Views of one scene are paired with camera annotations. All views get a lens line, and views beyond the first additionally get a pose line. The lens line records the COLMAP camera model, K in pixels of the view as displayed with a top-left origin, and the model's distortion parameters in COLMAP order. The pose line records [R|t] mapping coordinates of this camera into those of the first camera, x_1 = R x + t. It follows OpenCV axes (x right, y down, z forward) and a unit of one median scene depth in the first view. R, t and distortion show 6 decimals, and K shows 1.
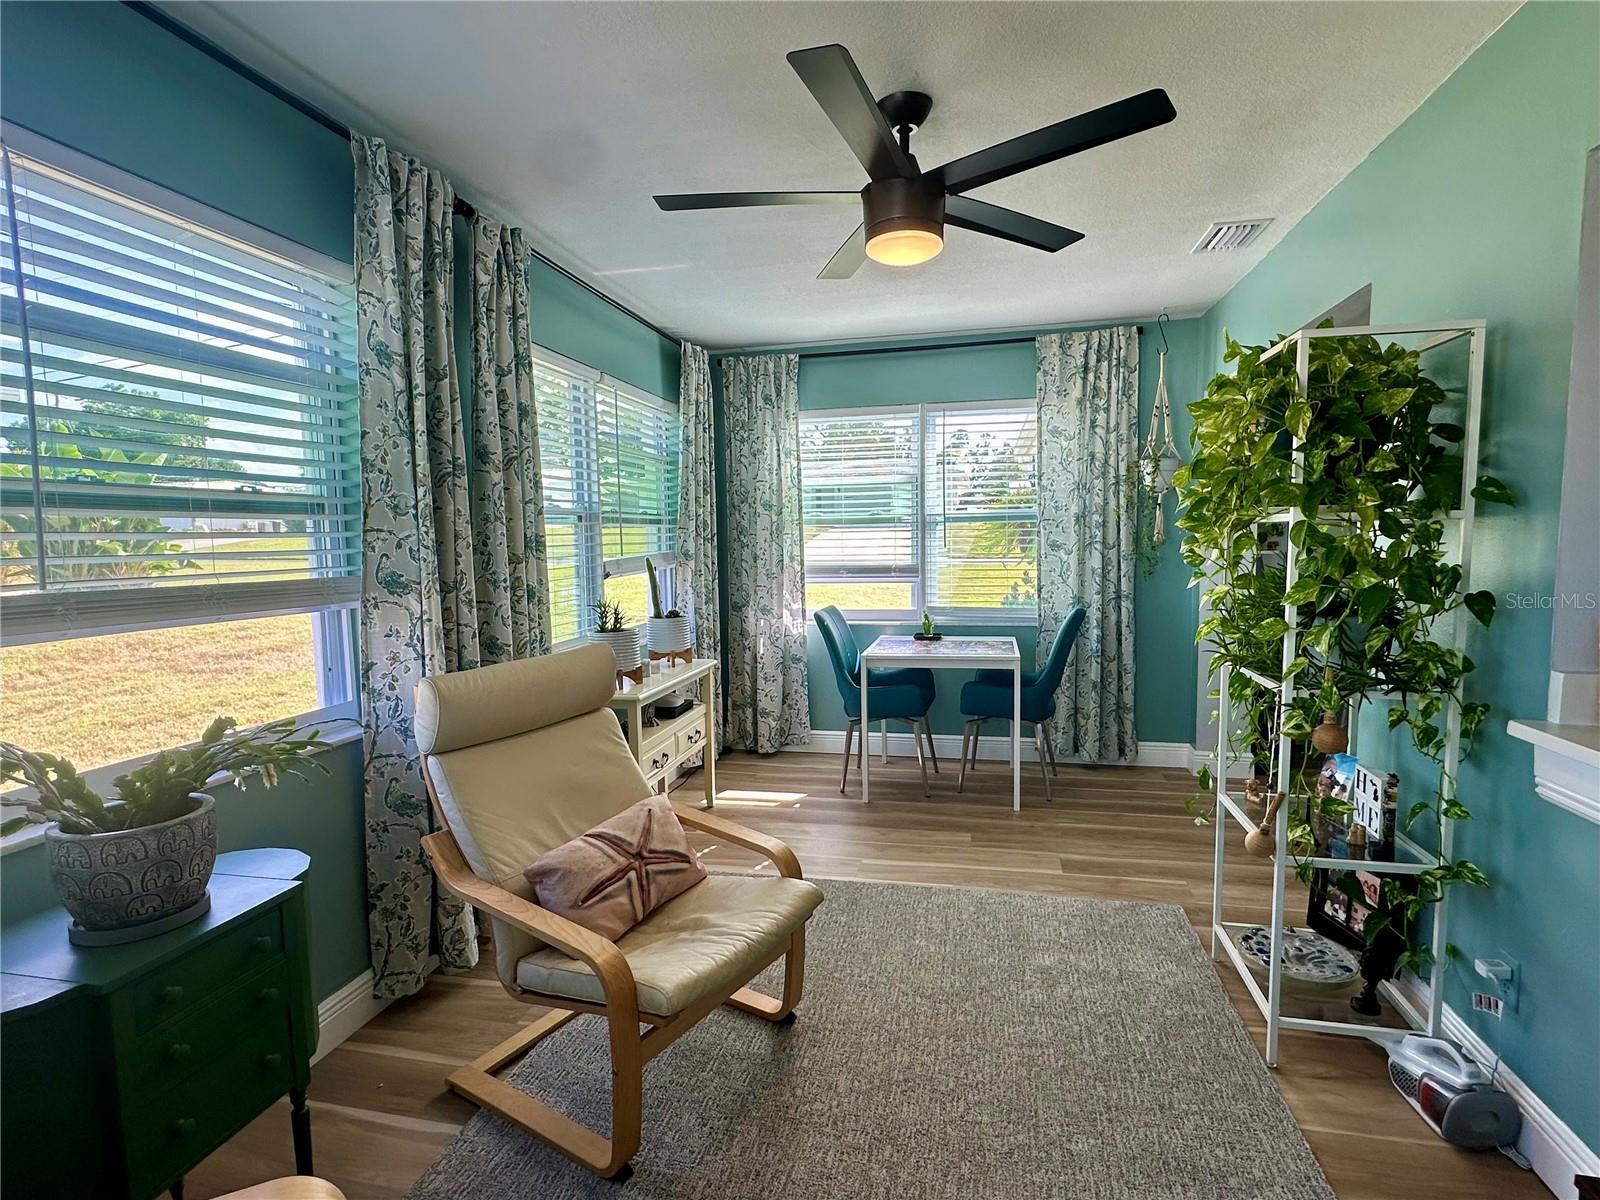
lens RADIAL K [[798.3, 0, 800.0], [0, 798.3, 600.0], [0, 0, 1]] dist [-0.005017, 0.000923]
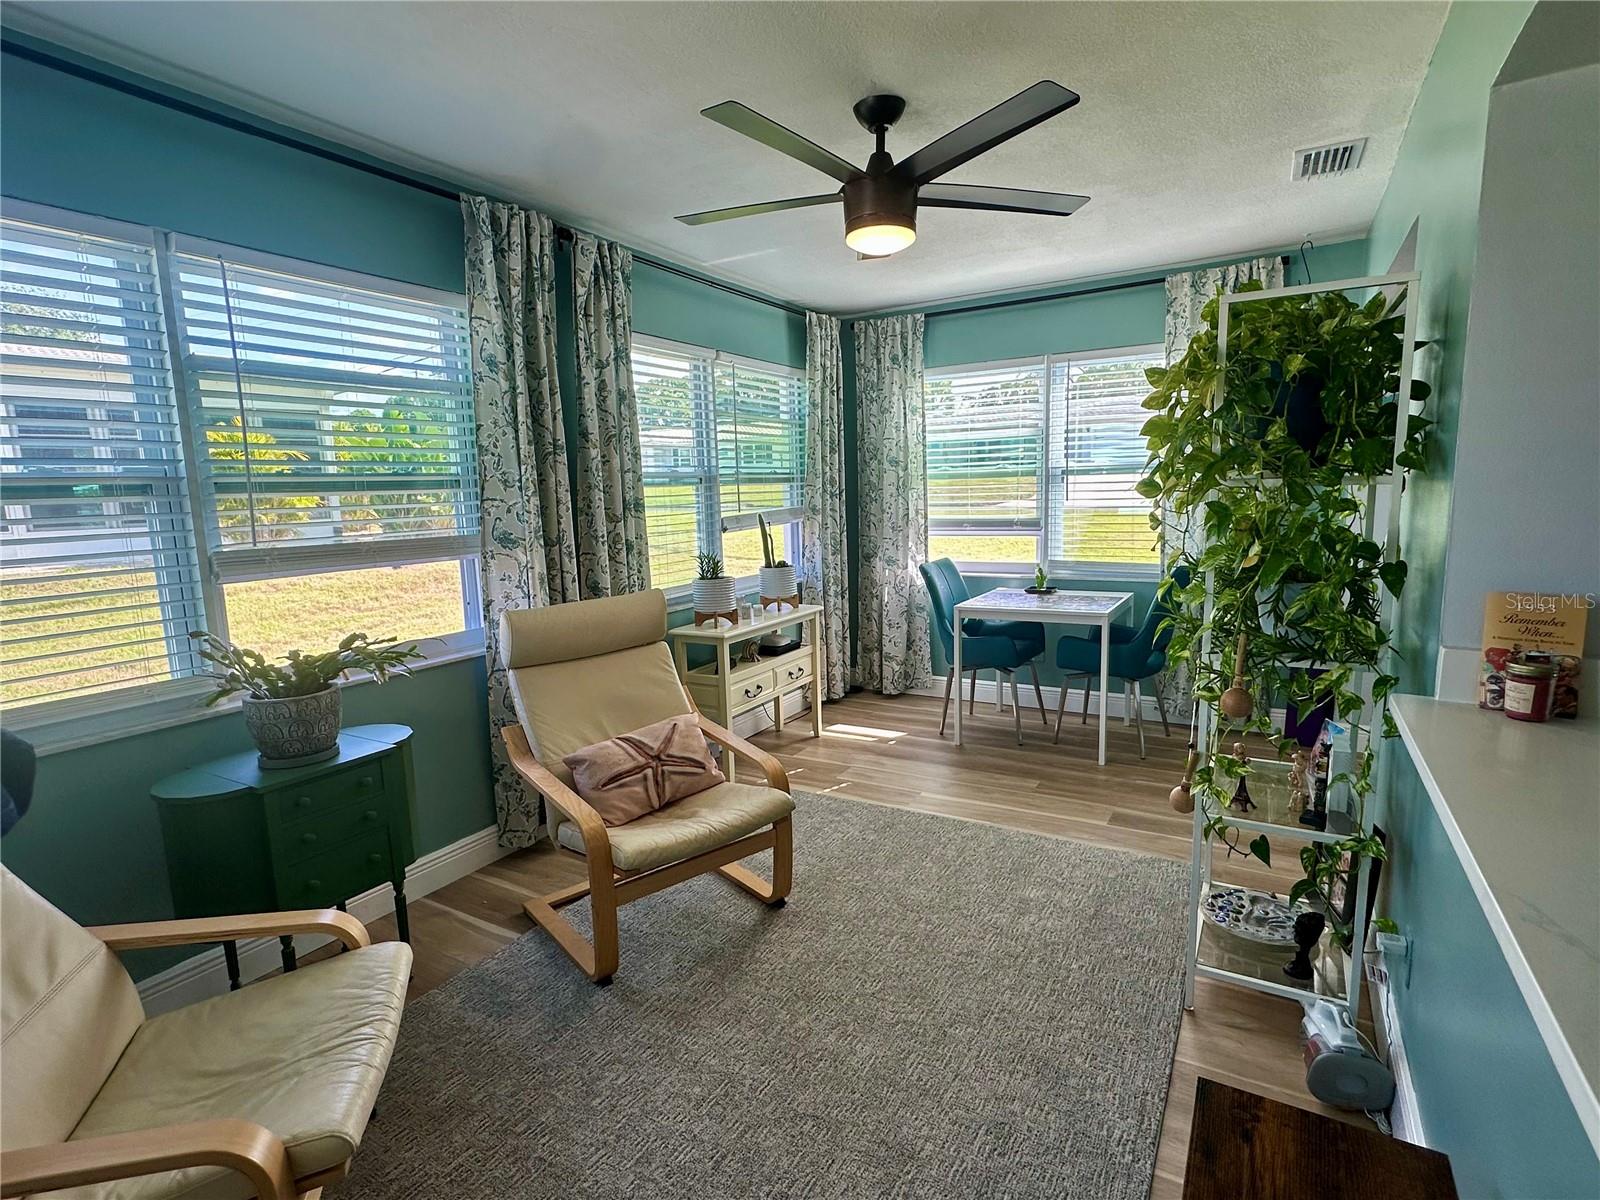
lens RADIAL K [[798.3, 0, 800.0], [0, 798.3, 600.0], [0, 0, 1]] dist [-0.005017, 0.000923]
pose [[0.951791, 0.031063, -0.305171, 0.302072], [-0.010177, 0.997509, 0.069795, -0.015624], [0.306579, -0.063324, 0.949736, -0.090759]]
